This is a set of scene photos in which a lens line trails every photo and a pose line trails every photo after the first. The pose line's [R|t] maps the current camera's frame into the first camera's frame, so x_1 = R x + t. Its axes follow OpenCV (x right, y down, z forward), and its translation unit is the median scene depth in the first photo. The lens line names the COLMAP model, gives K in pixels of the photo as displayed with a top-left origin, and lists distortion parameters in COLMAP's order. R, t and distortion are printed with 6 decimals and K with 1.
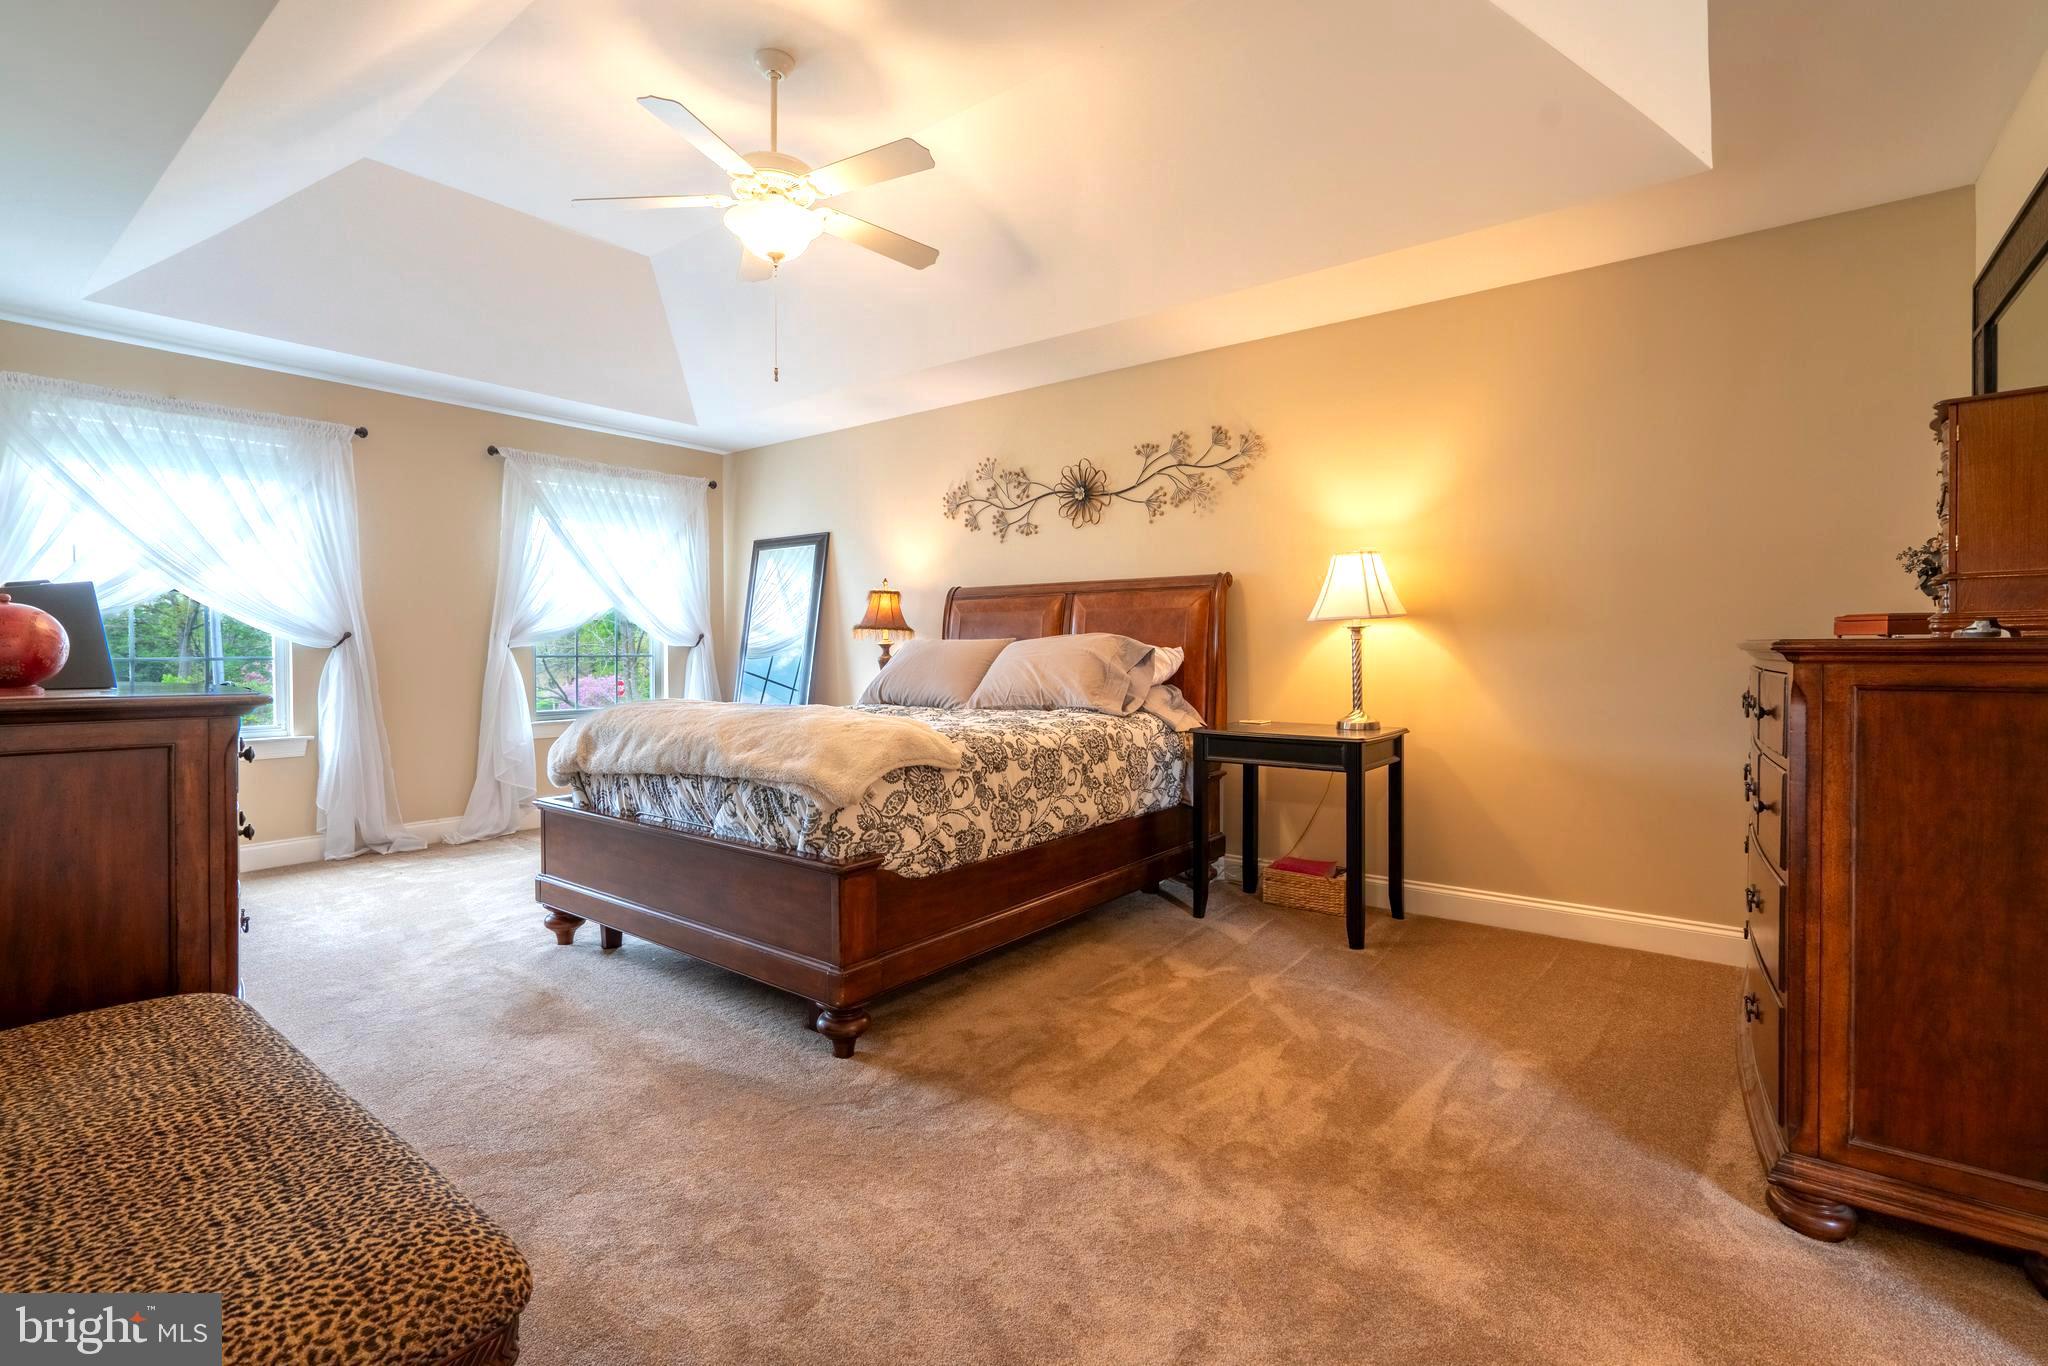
lens RADIAL K [[933.0, 0, 1020.1], [0, 933.0, 666.9], [0, 0, 1]] dist [-0.012103, 0.005362]
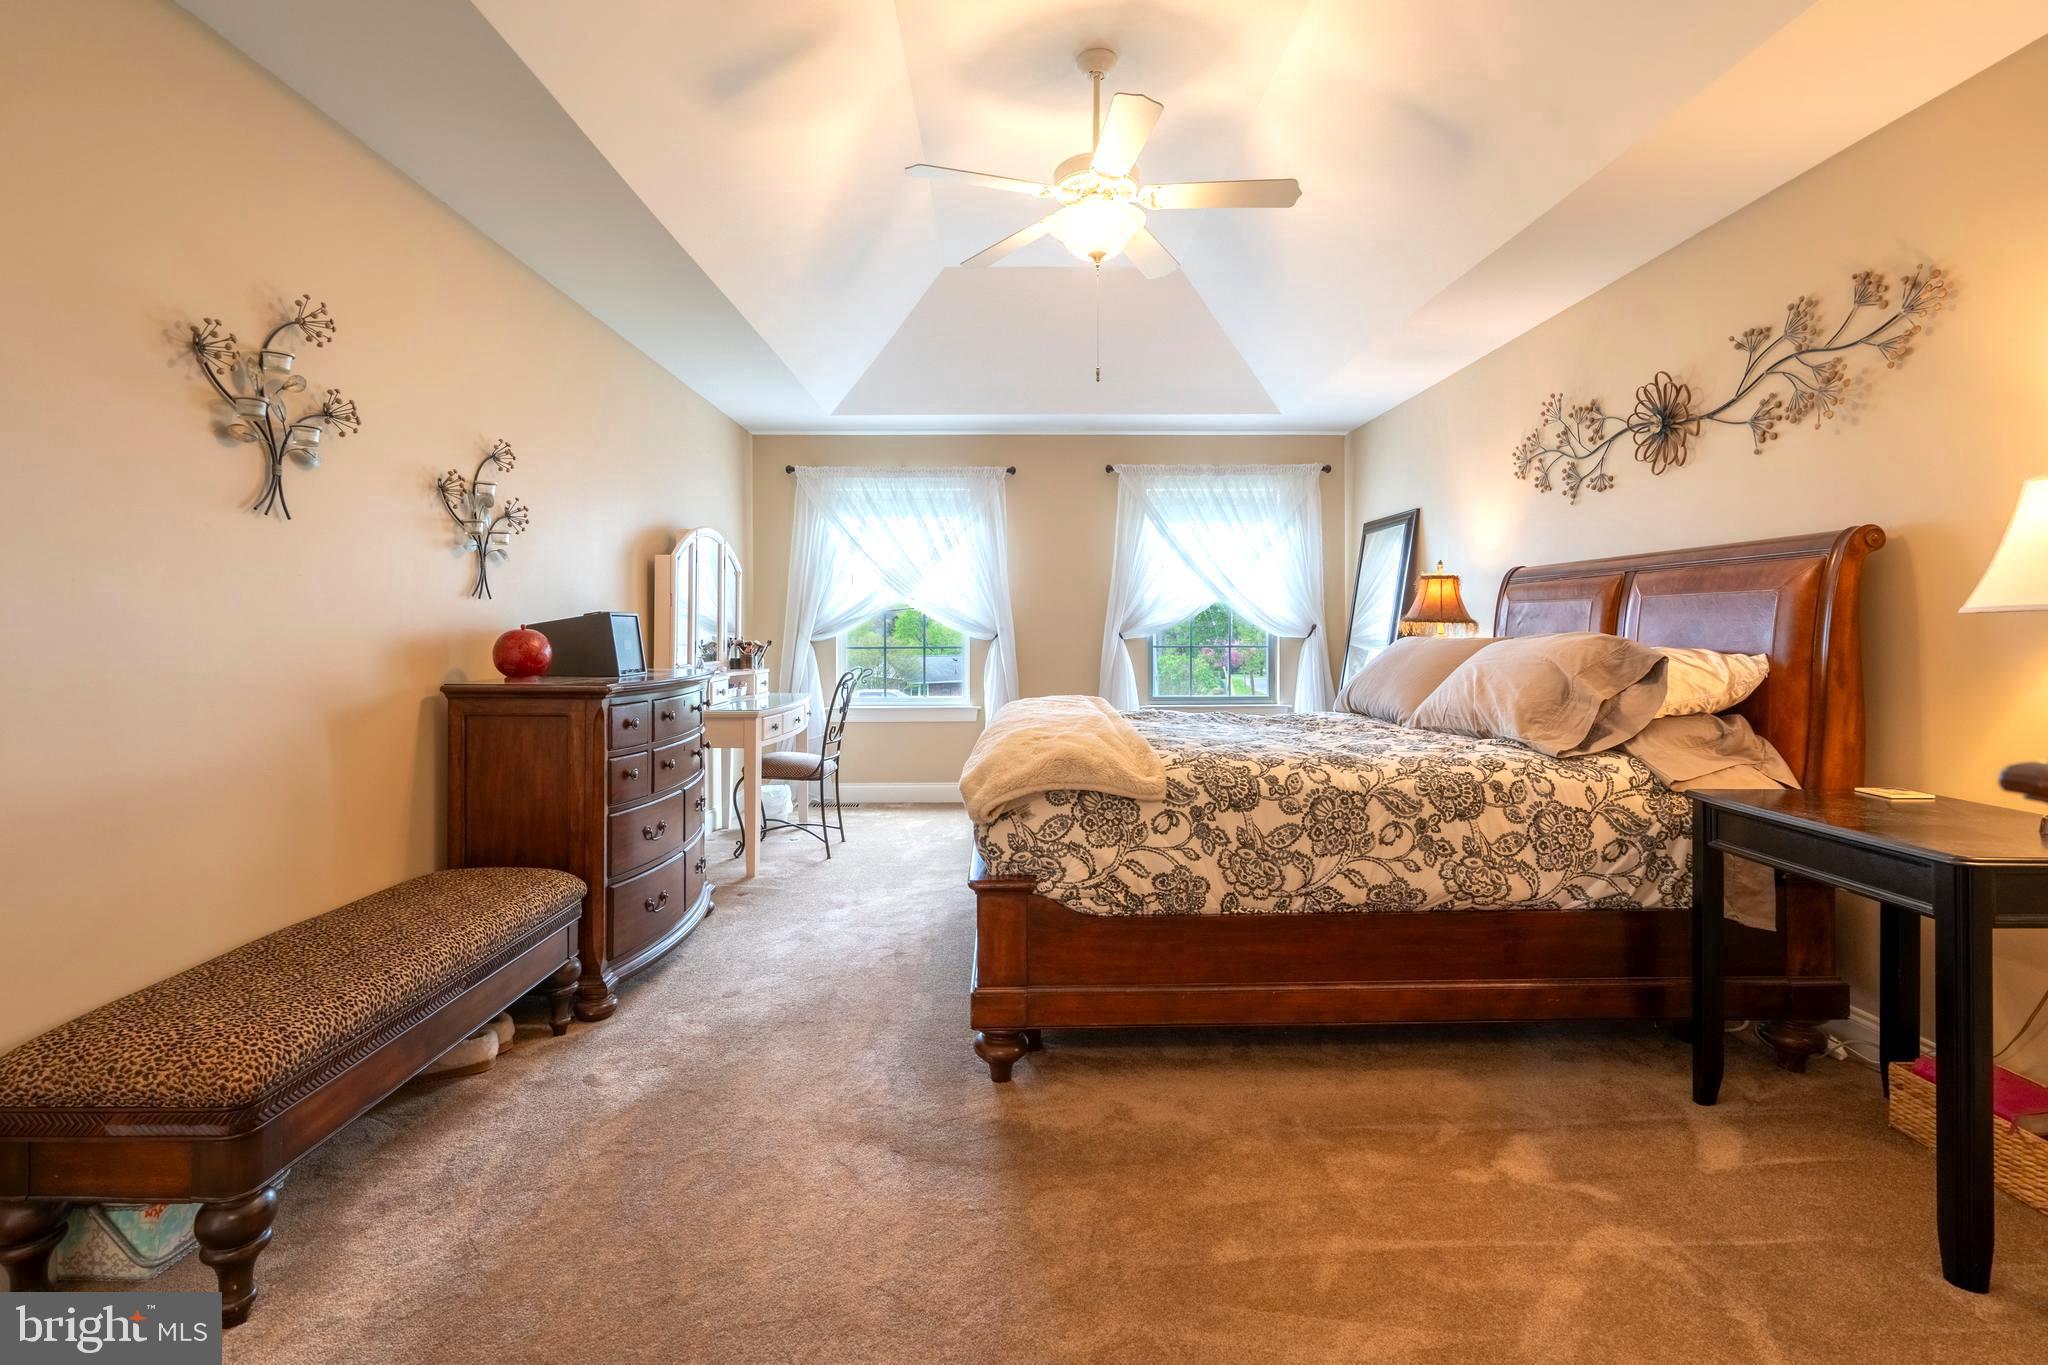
lens RADIAL K [[933.0, 0, 1019.9], [0, 933.0, 635.1], [0, 0, 1]] dist [-0.012103, 0.005362]
pose [[0.624013, 0.005172, -0.781397, 0.384106], [-0.014131, 0.999889, -0.004666, -0.026791], [0.781286, 0.013953, 0.624017, 0.268766]]
